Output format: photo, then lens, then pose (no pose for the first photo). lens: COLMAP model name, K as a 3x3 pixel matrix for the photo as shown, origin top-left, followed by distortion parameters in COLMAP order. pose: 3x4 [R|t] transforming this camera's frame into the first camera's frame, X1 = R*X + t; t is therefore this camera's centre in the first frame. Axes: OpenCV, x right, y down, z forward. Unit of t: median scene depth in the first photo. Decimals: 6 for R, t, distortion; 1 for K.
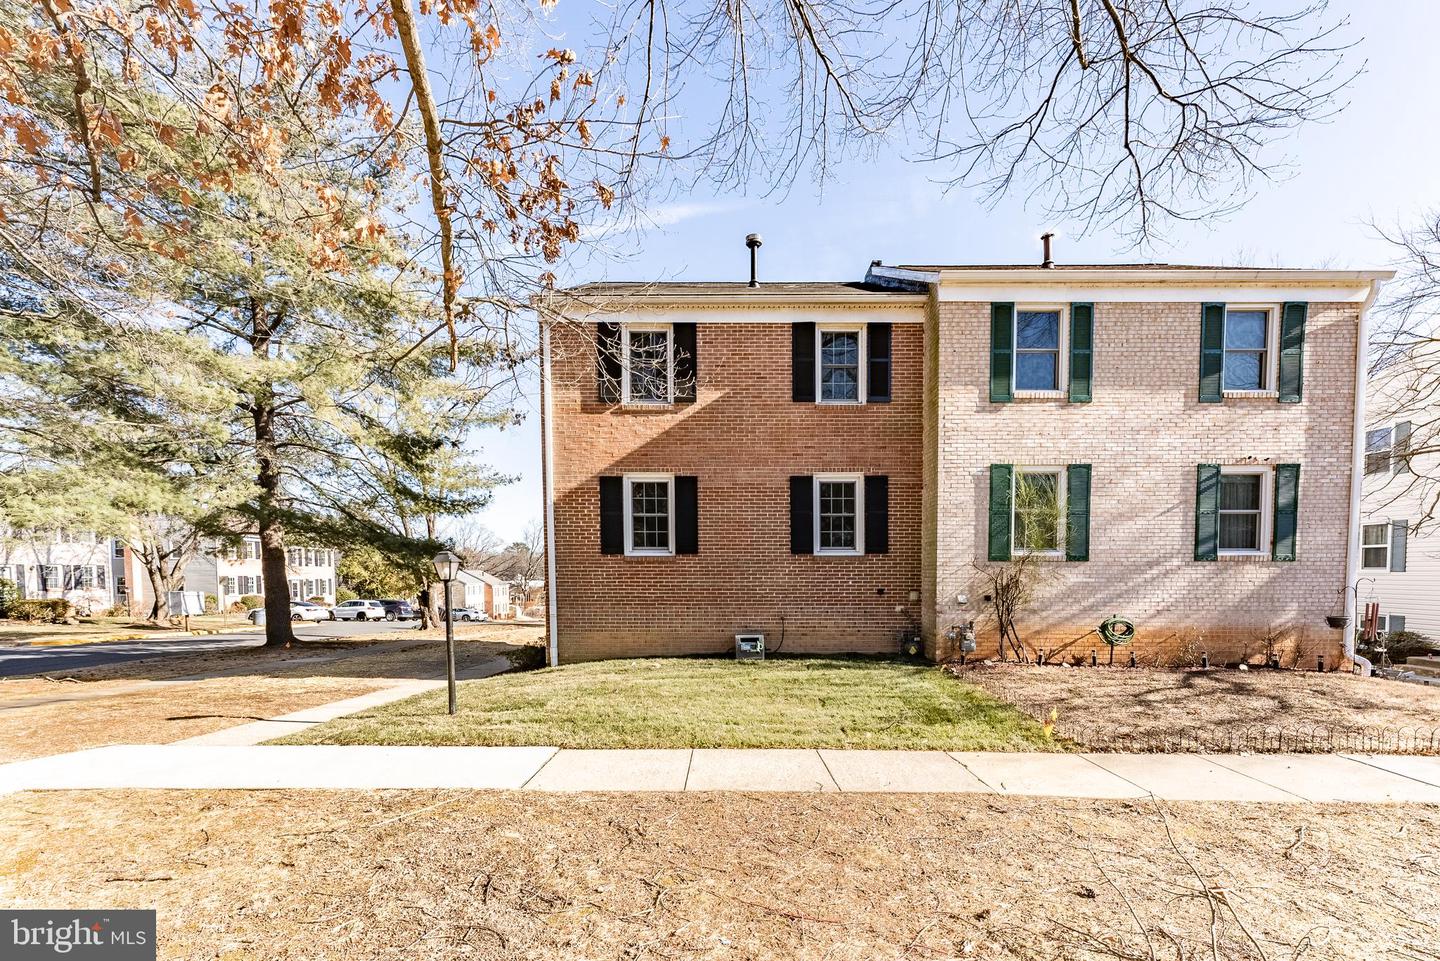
lens RADIAL K [[597.0, 0, 720.1], [0, 597.0, 602.2], [0, 0, 1]] dist [-0.001182, 0.000032]
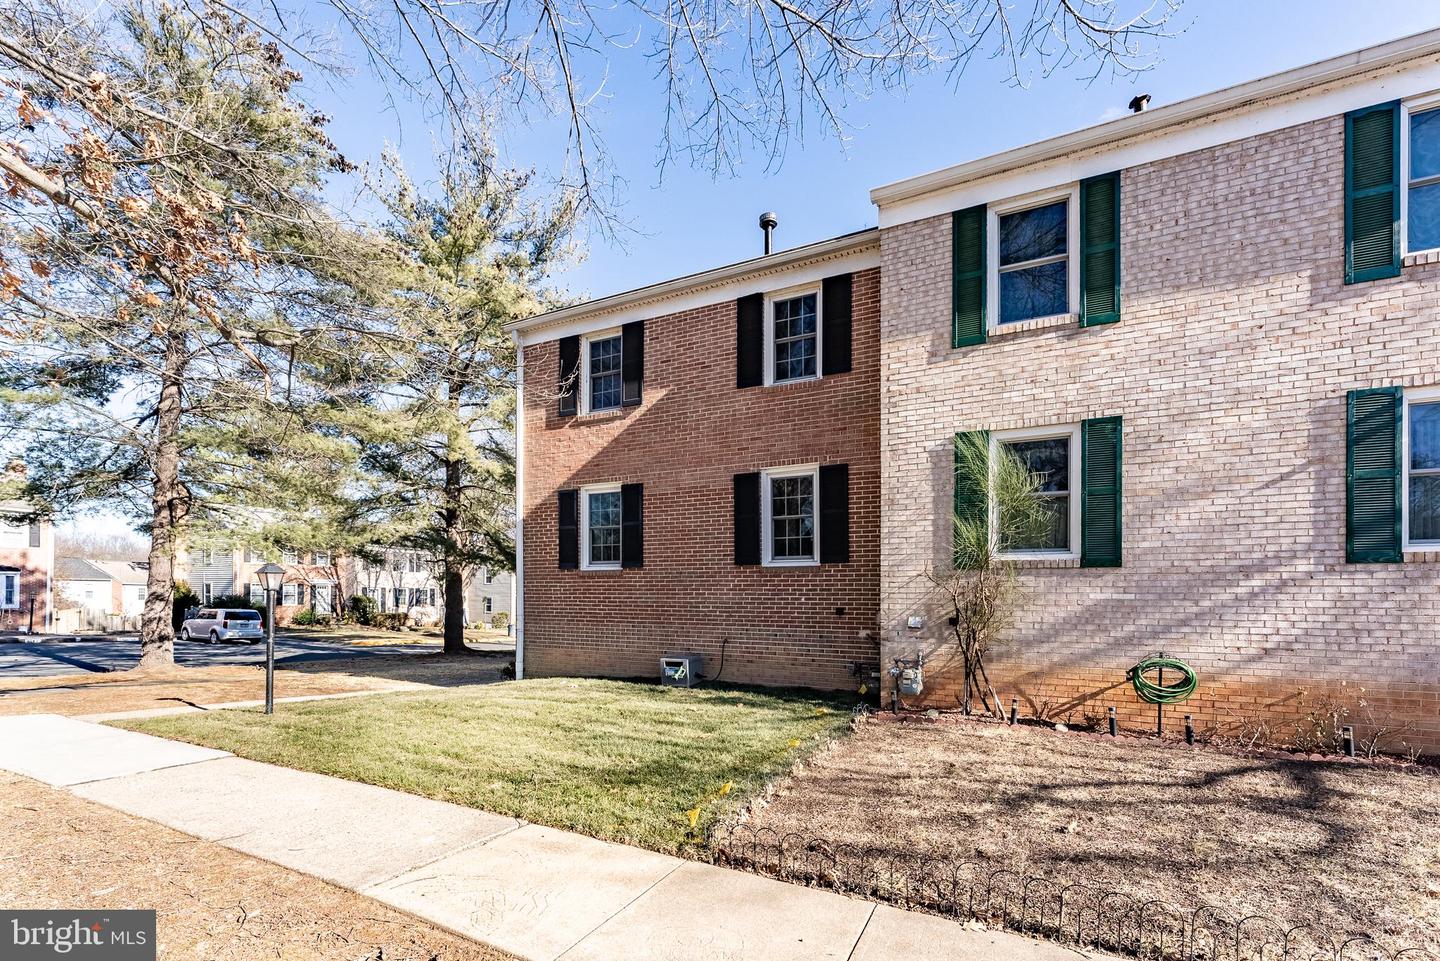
lens RADIAL K [[599.1, 0, 724.2], [0, 599.1, 598.2], [0, 0, 1]] dist [-0.001546, 0.000034]
pose [[0.904023, 0.005001, -0.427454, 0.501783], [-0.025749, 0.998753, -0.042772, 0.002672], [0.426707, 0.049674, 0.903024, 0.242428]]
